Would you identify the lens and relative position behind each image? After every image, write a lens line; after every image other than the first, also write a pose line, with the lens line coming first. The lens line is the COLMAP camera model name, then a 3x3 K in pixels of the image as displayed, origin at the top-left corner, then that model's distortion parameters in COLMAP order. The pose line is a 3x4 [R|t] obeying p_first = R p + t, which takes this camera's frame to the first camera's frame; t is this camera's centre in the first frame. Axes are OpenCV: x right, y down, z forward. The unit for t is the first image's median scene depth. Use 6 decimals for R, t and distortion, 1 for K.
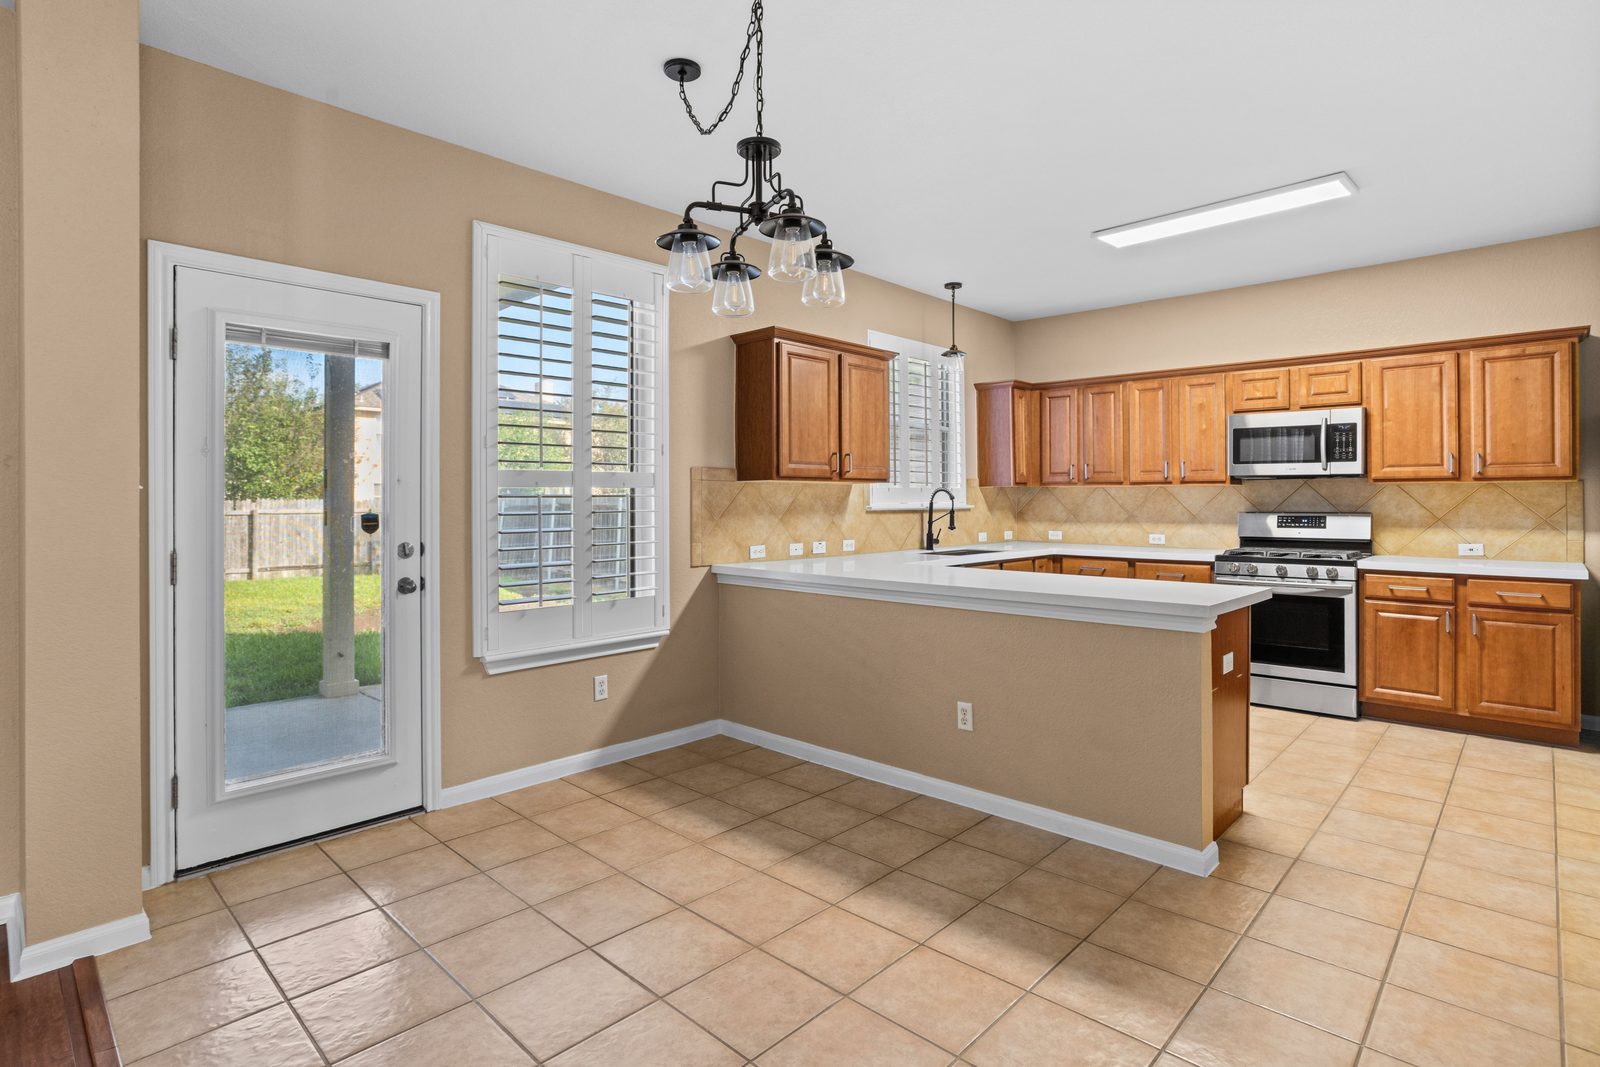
lens RADIAL K [[814.0, 0, 802.1], [0, 814.0, 523.0], [0, 0, 1]] dist [-0.000568, 0.003742]
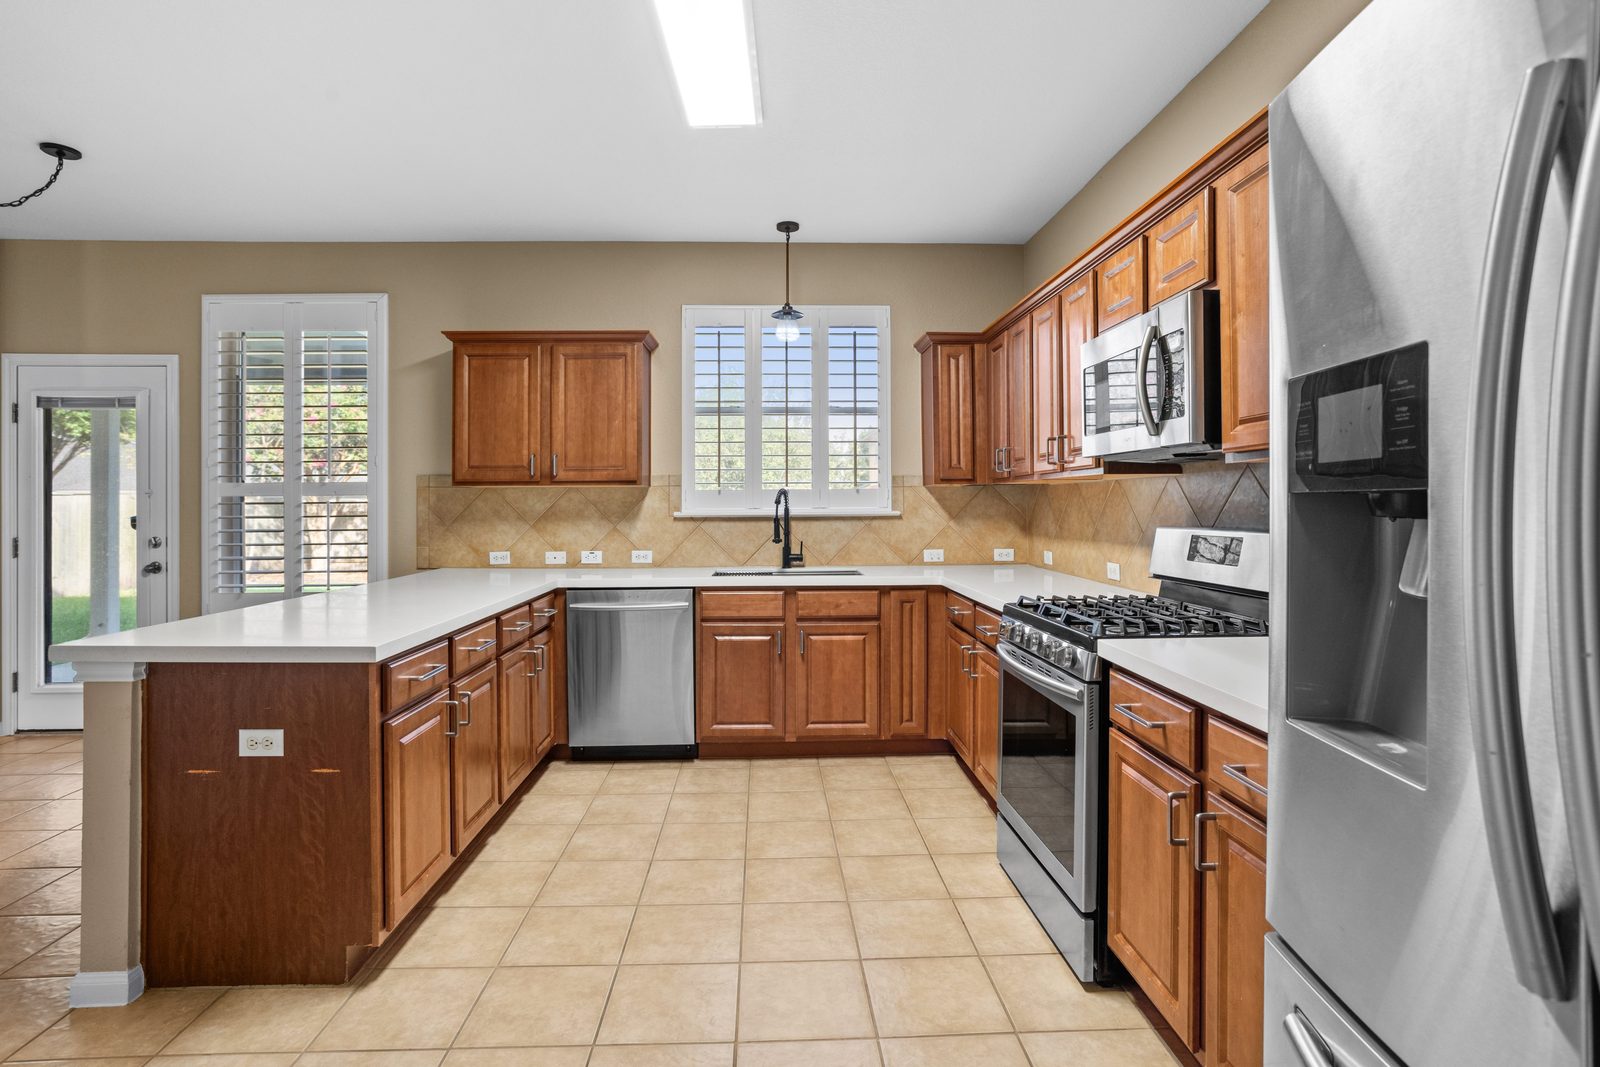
lens RADIAL K [[814.0, 0, 792.6], [0, 814.0, 517.4], [0, 0, 1]] dist [-0.000568, 0.003742]
pose [[0.699145, 0.013178, -0.714859, 0.874383], [-0.016267, 0.999864, 0.002522, -0.021620], [0.714795, 0.009866, 0.699264, 0.547661]]
